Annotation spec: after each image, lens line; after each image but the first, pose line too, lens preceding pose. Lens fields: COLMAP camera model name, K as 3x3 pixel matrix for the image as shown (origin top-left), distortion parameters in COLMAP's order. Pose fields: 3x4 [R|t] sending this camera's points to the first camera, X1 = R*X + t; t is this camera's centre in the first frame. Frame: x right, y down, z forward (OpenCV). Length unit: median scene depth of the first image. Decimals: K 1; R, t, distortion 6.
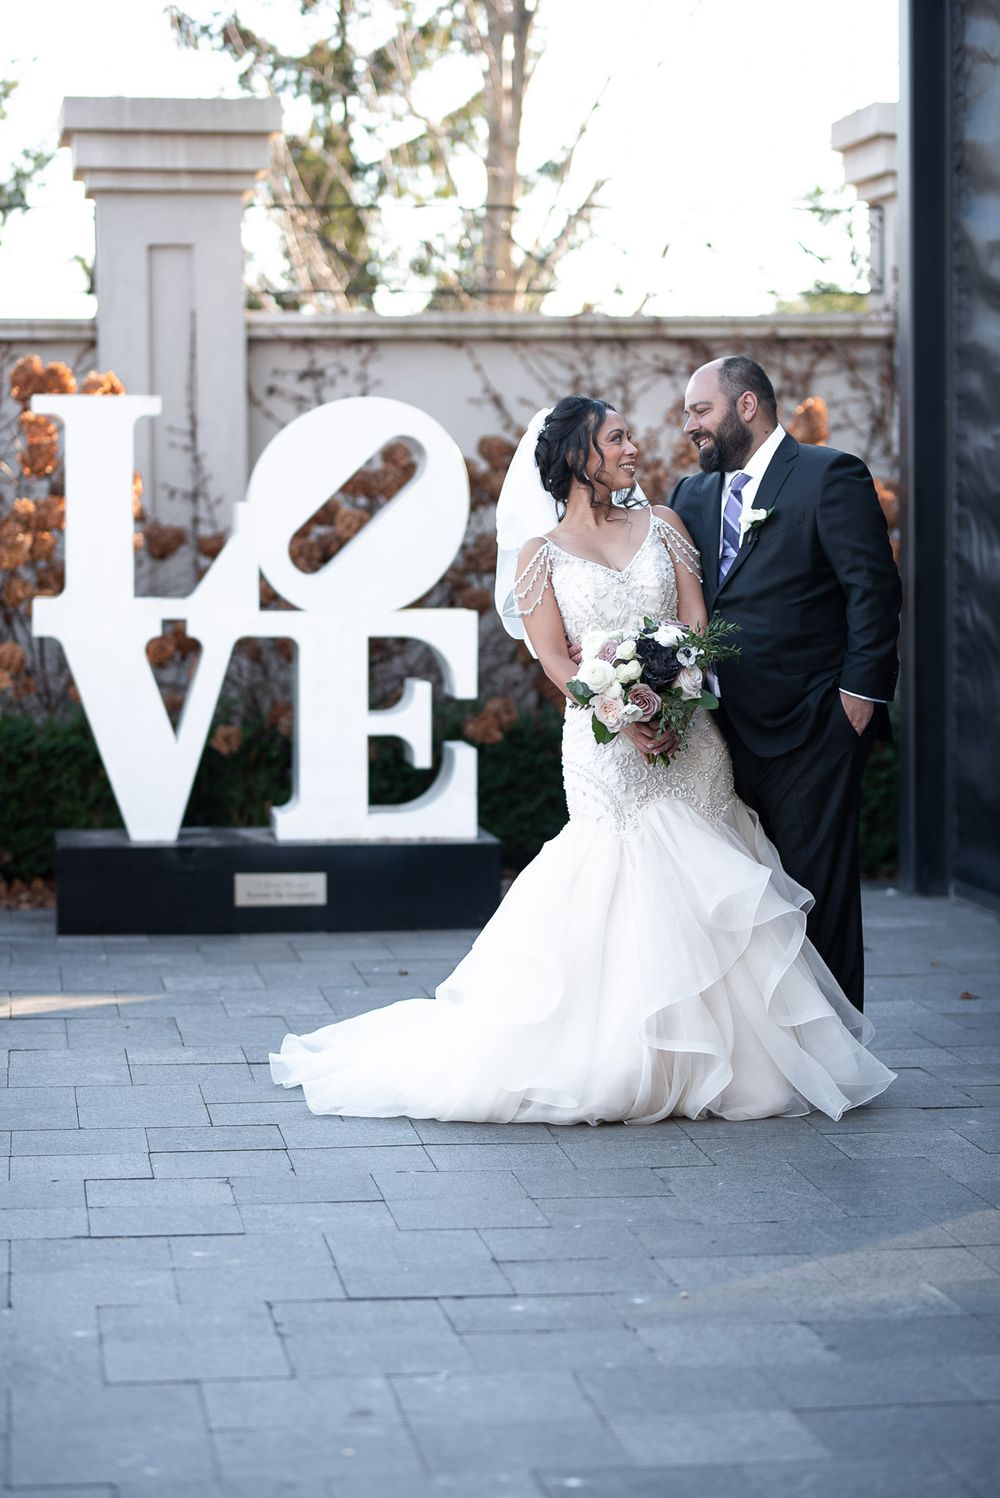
lens RADIAL K [[3888.9, 0, 500.0], [0, 3888.9, 749.0], [0, 0, 1]] dist [0.106748, 0.439627]
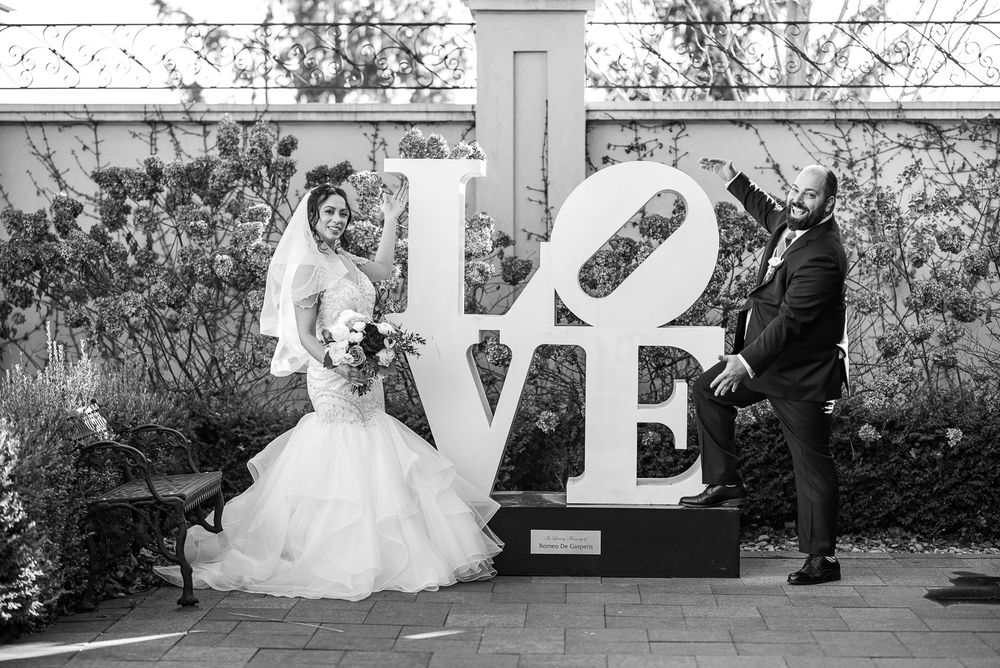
lens RADIAL K [[2596.1, 0, 500.0], [0, 2596.1, 334.0], [0, 0, 1]] dist [0.106748, 0.439627]
pose [[0.988478, 0.015462, -0.150574, 0.043794], [-0.019873, 0.999415, -0.027833, -0.007285], [0.150056, 0.030505, 0.988207, 0.125319]]
